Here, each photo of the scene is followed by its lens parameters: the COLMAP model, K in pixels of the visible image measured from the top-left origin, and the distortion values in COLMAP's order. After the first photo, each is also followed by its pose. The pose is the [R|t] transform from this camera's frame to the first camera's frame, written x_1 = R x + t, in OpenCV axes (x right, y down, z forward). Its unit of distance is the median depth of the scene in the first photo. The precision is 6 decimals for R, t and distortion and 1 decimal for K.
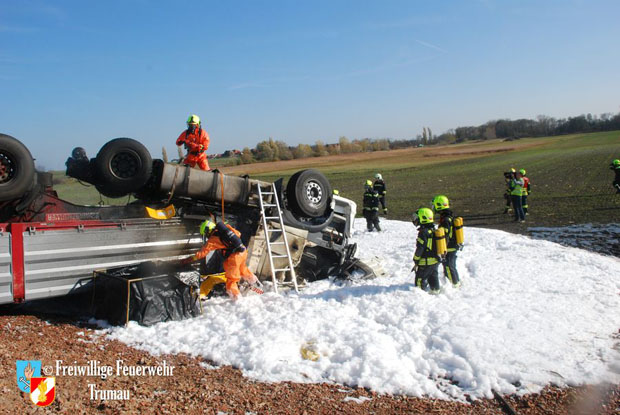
lens RADIAL K [[514.6, 0, 305.1], [0, 514.6, 212.4], [0, 0, 1]] dist [-0.079085, 0.051753]
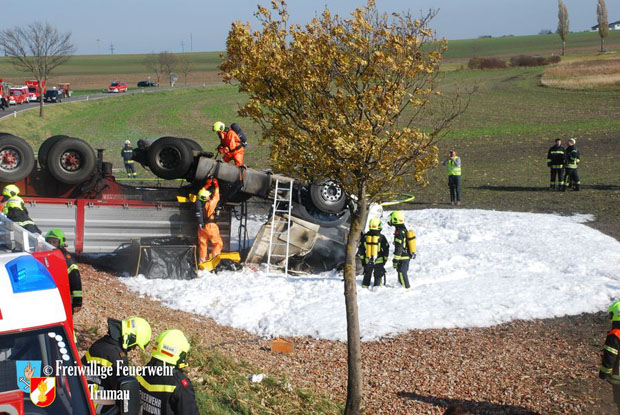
lens RADIAL K [[1191.5, 0, 307.6], [0, 1191.5, 209.2], [0, 0, 1]] dist [0.463932, 0.000000]
pose [[0.882791, 0.097486, -0.459540, 0.155436], [-0.076873, 0.995023, 0.063408, -0.021396], [0.463434, -0.020650, 0.885891, -0.172532]]
